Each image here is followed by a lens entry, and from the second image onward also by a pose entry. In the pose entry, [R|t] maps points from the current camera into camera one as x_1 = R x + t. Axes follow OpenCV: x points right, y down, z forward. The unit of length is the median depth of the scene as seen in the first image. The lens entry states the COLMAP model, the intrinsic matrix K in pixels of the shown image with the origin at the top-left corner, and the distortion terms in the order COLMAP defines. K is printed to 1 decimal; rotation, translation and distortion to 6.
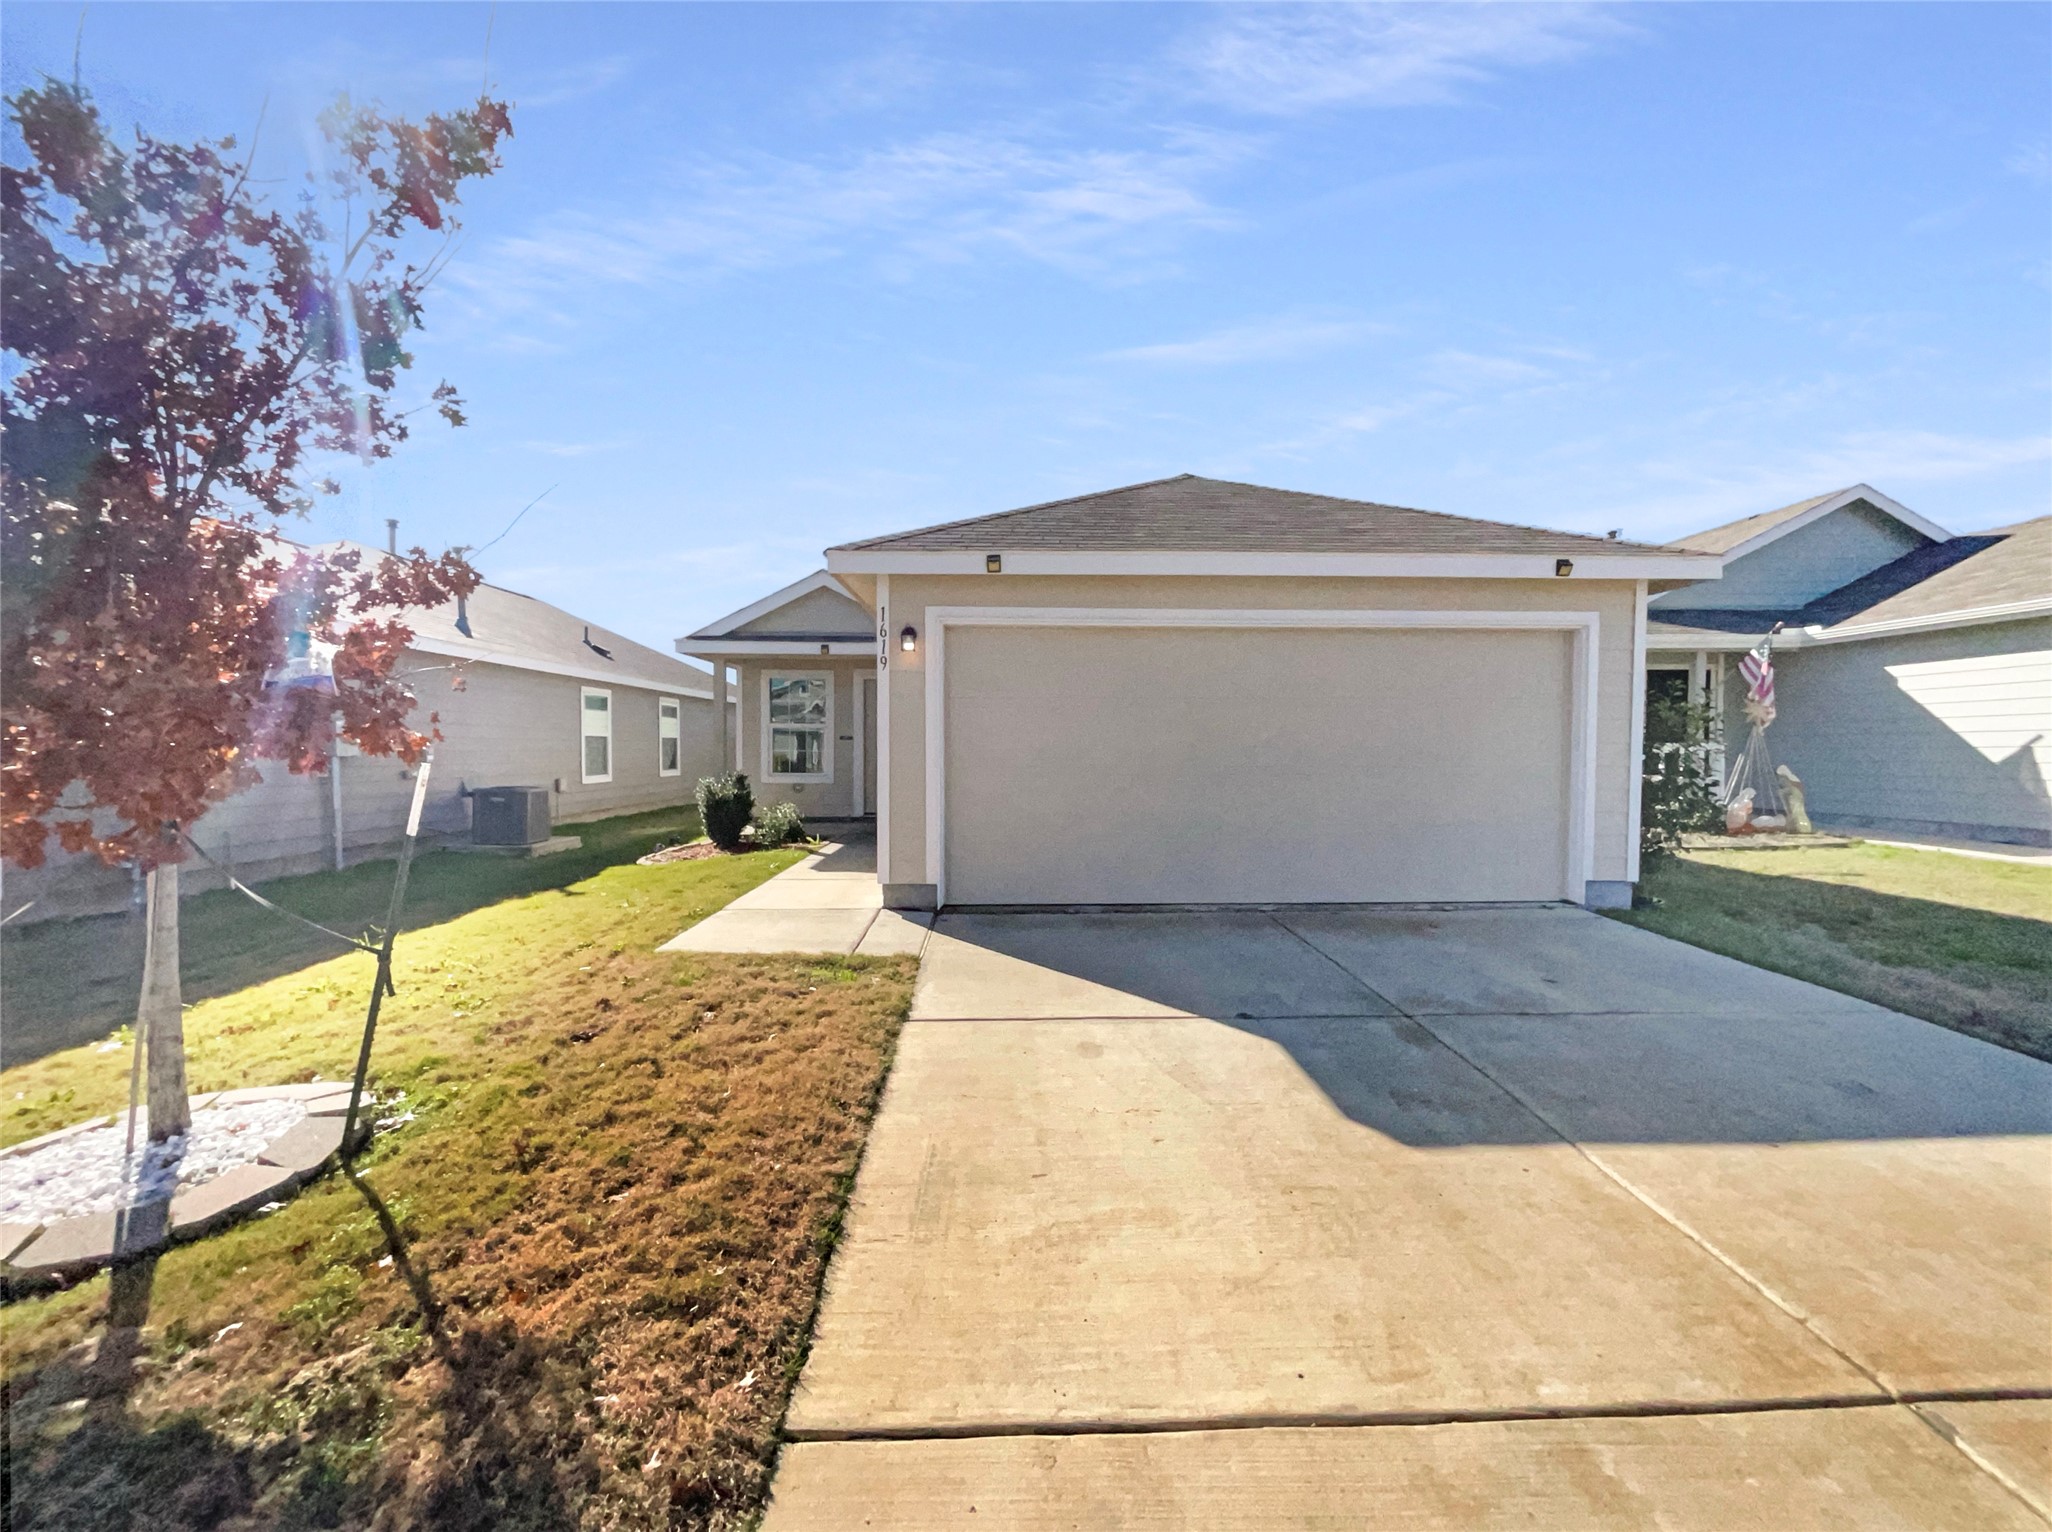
lens RADIAL K [[863.3, 0, 1028.5], [0, 863.3, 810.5], [0, 0, 1]] dist [-0.001942, 0.003820]
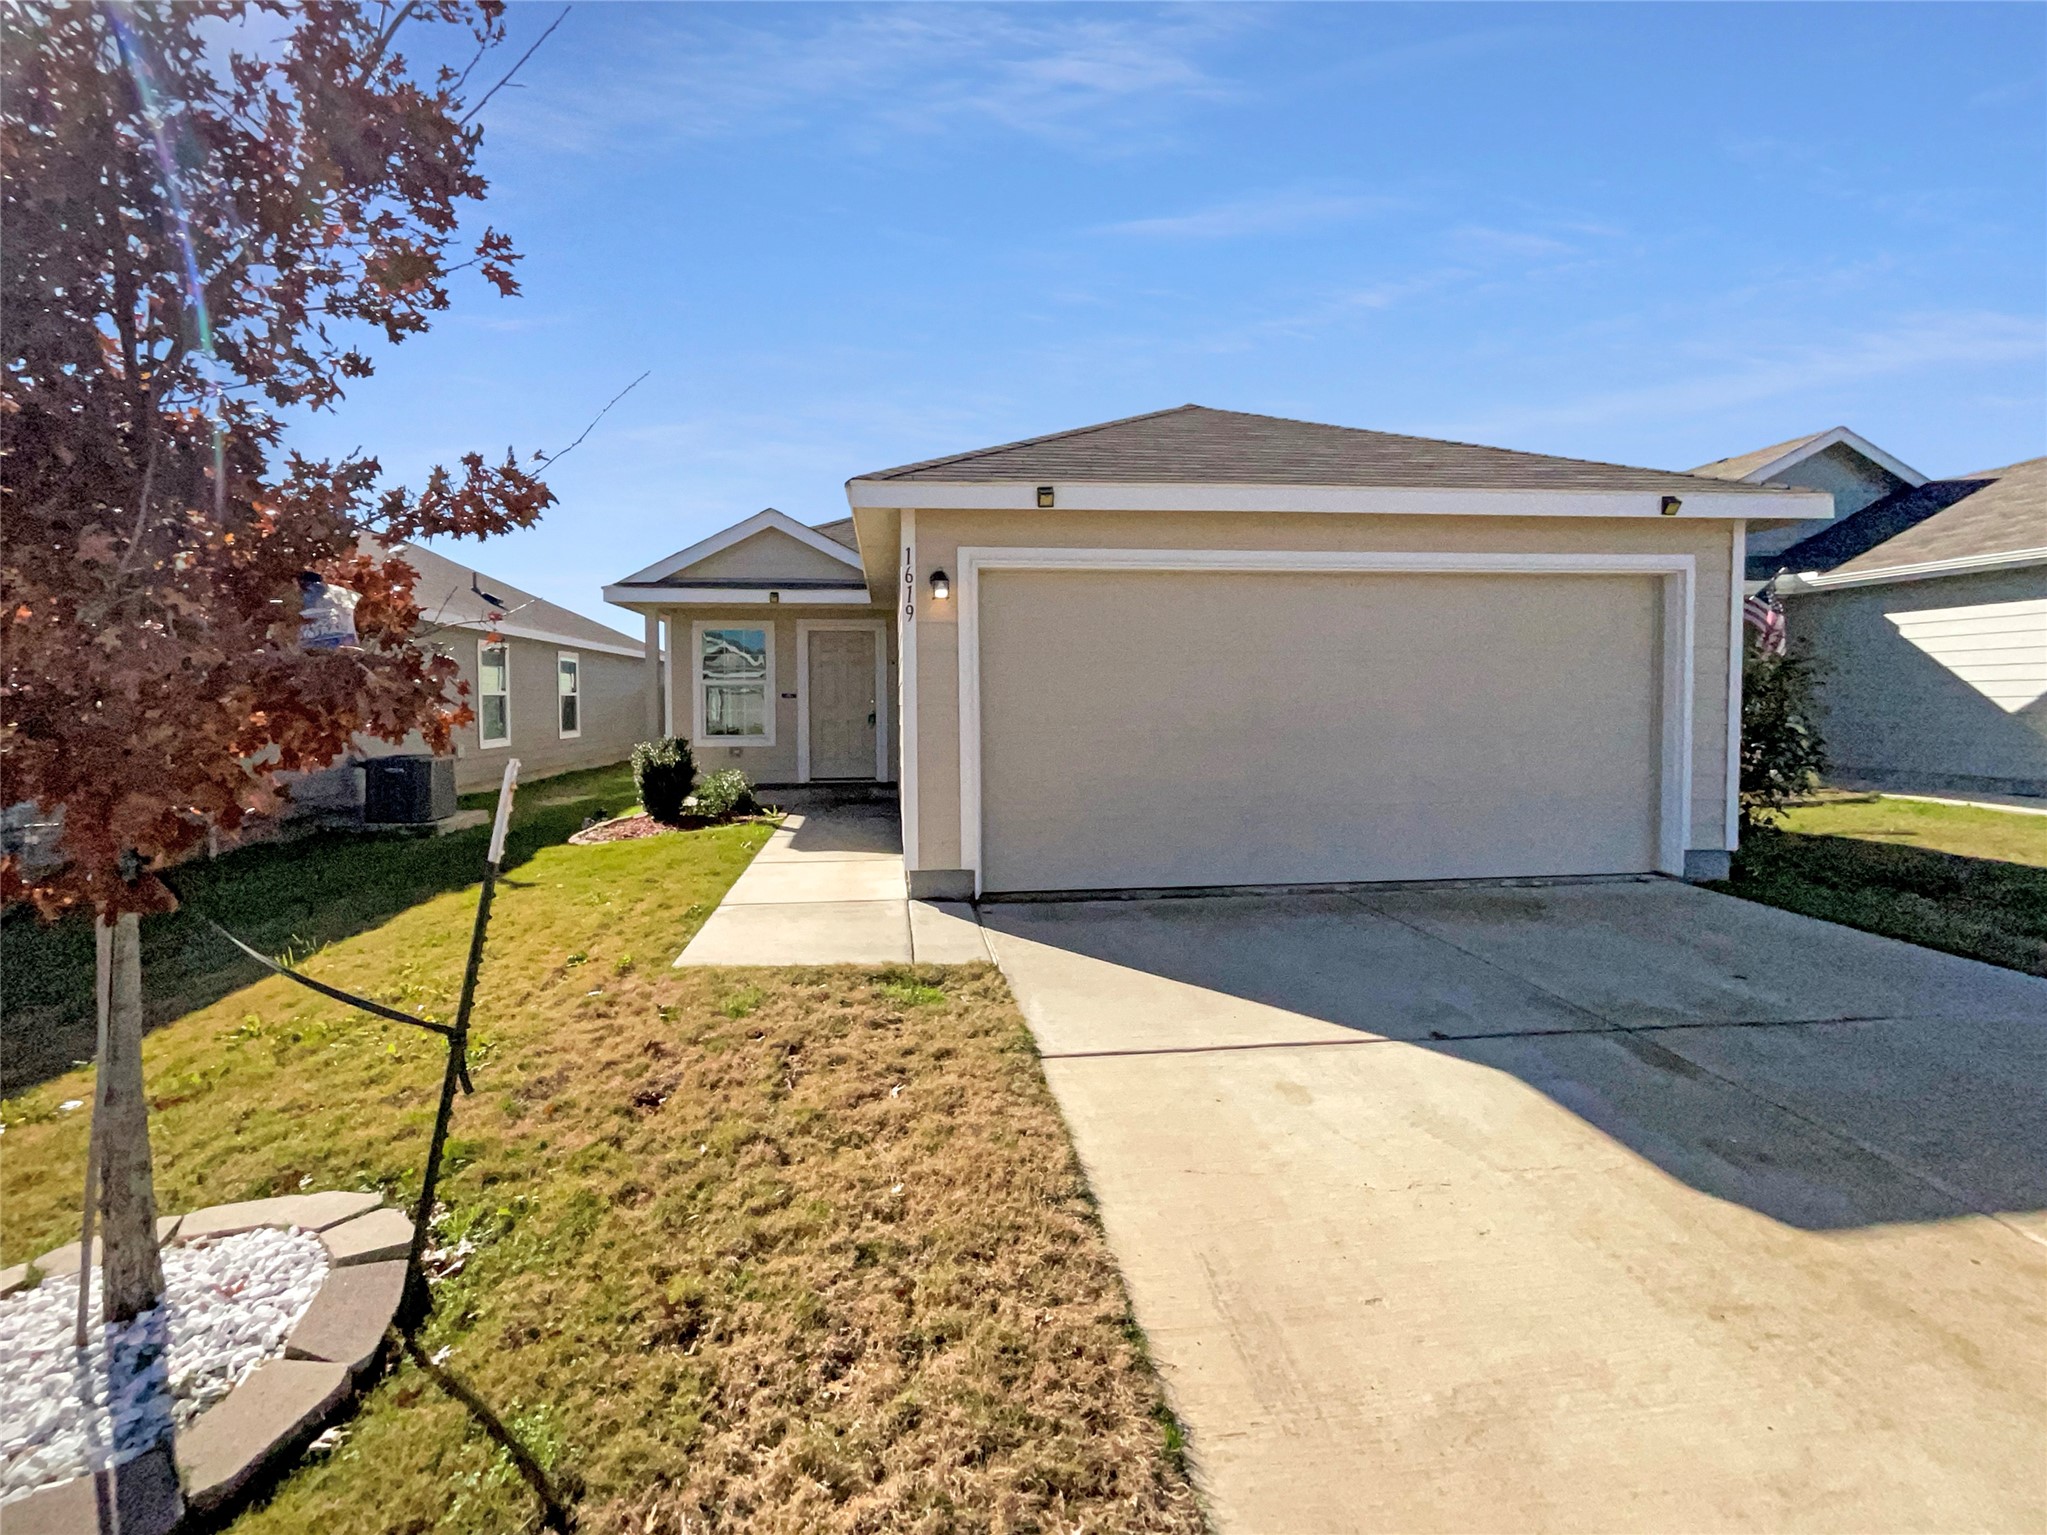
lens RADIAL K [[923.4, 0, 1023.5], [0, 923.4, 767.5], [0, 0, 1]] dist [0.000549, 0.000071]
pose [[0.997731, -0.013423, 0.065976, -0.208019], [0.013580, 0.999906, -0.001945, -0.024981], [-0.065944, 0.002836, 0.997819, 0.139424]]
